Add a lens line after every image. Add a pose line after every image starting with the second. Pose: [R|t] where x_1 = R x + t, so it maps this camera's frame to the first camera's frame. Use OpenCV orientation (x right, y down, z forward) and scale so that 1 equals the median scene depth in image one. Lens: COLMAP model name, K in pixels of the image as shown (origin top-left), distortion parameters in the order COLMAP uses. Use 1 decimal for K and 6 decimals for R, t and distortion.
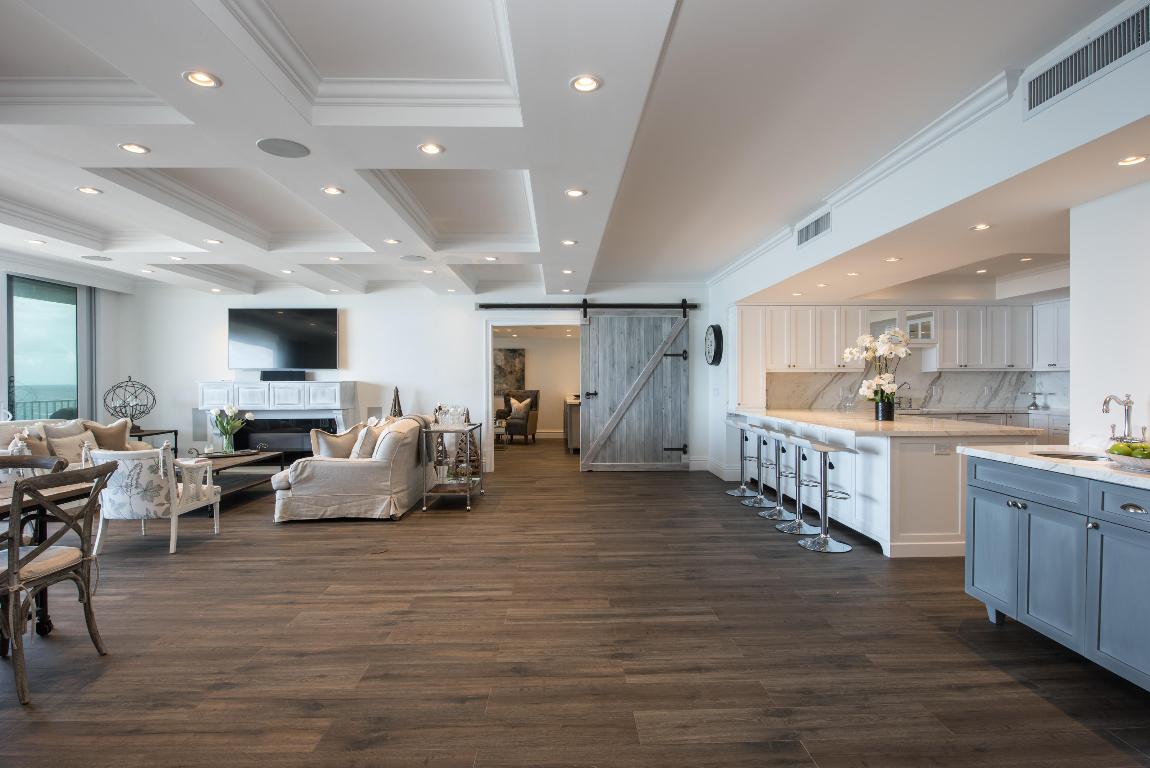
lens RADIAL K [[563.8, 0, 575.0], [0, 563.8, 384.0], [0, 0, 1]] dist [-0.002371, -0.001170]
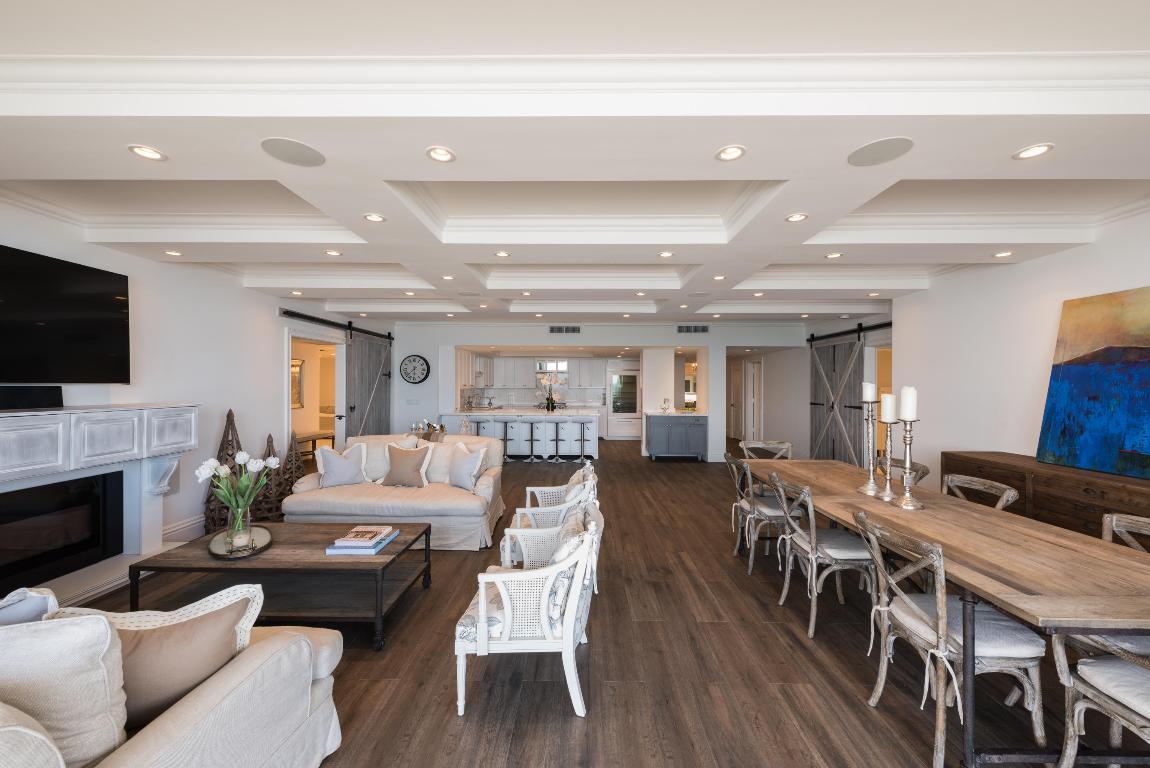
lens RADIAL K [[446.7, 0, 581.4], [0, 446.7, 387.5], [0, 0, 1]] dist [0.000209, -0.000018]
pose [[0.028655, -0.000779, 0.999589, -0.943922], [0.001900, 0.999998, 0.000725, -0.024890], [-0.999588, 0.001879, 0.028656, 0.588400]]
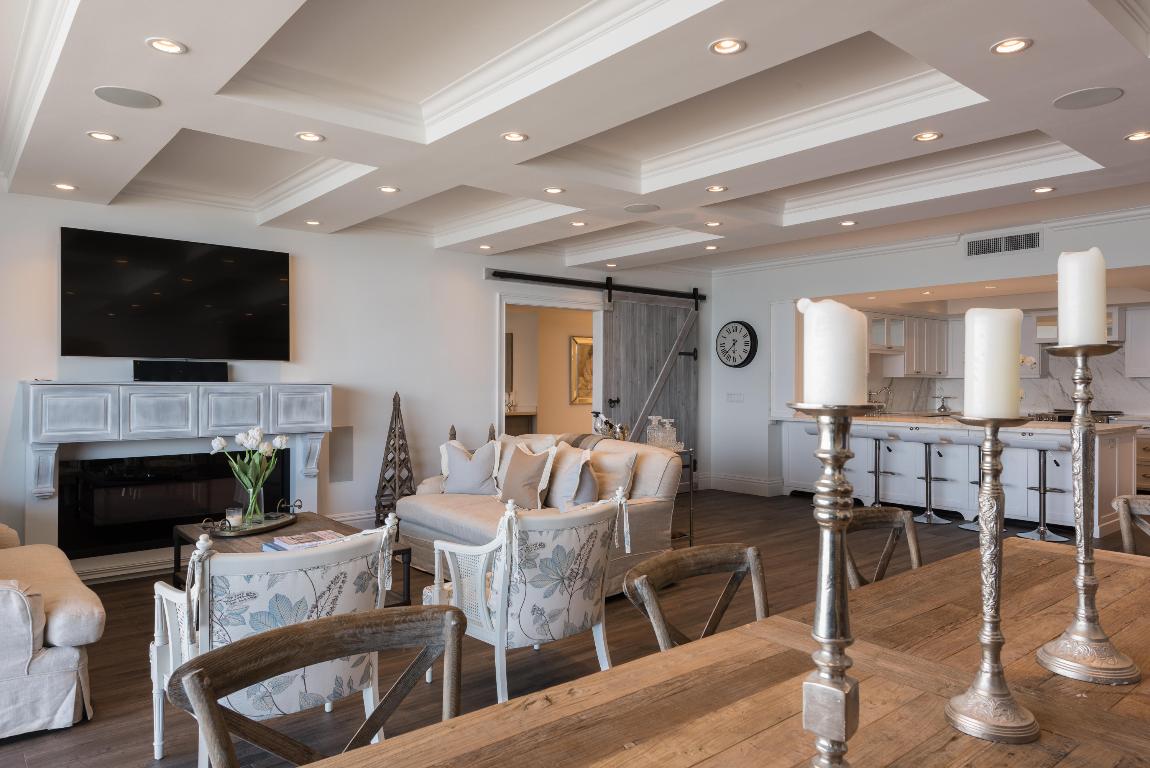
lens RADIAL K [[756.9, 0, 575.0], [0, 756.9, 384.0], [0, 0, 1]] dist [0.021144, 0.000778]
pose [[0.780727, 0.004636, 0.624855, -0.741497], [-0.001587, 0.999984, -0.005437, -0.000275], [-0.624870, 0.003253, 0.780722, 0.254293]]
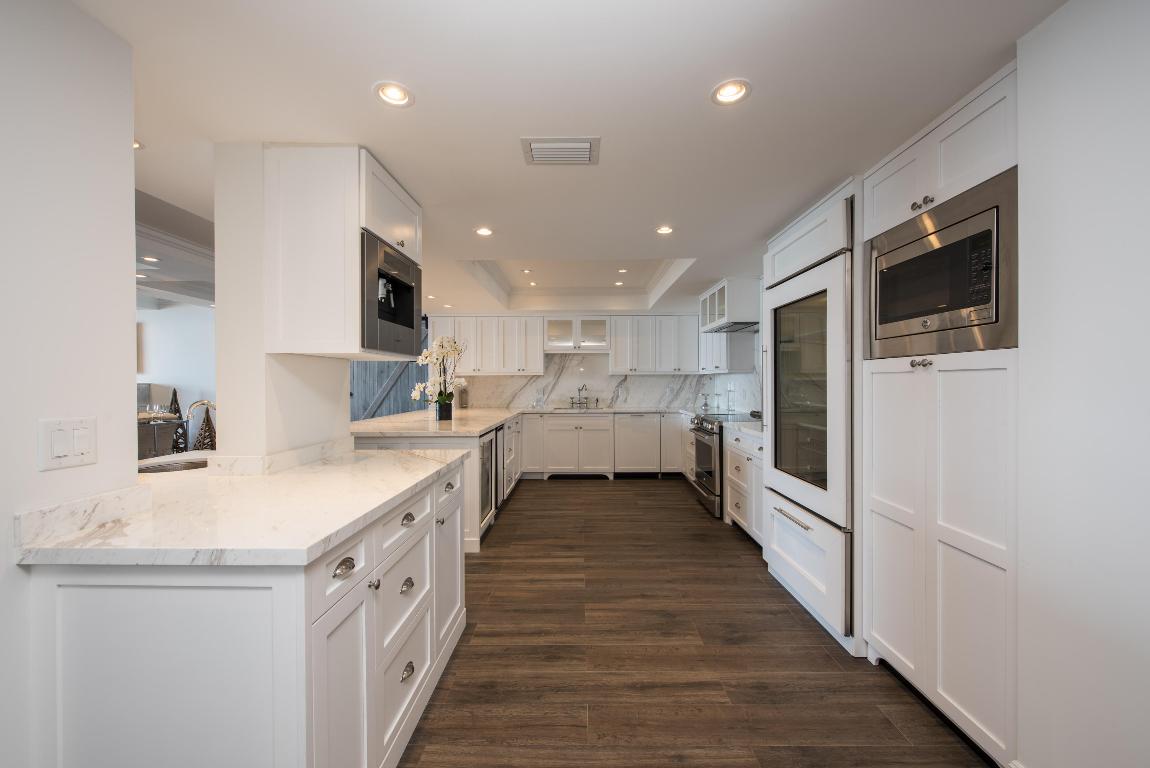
lens RADIAL K [[444.4, 0, 576.2], [0, 444.4, 360.5], [0, 0, 1]] dist [0.000065, 0.000006]
pose [[0.999295, -0.001653, -0.037504, 0.601402], [-0.000489, 0.998373, -0.057019, -0.000093], [0.037537, 0.056997, 0.997668, 0.113712]]
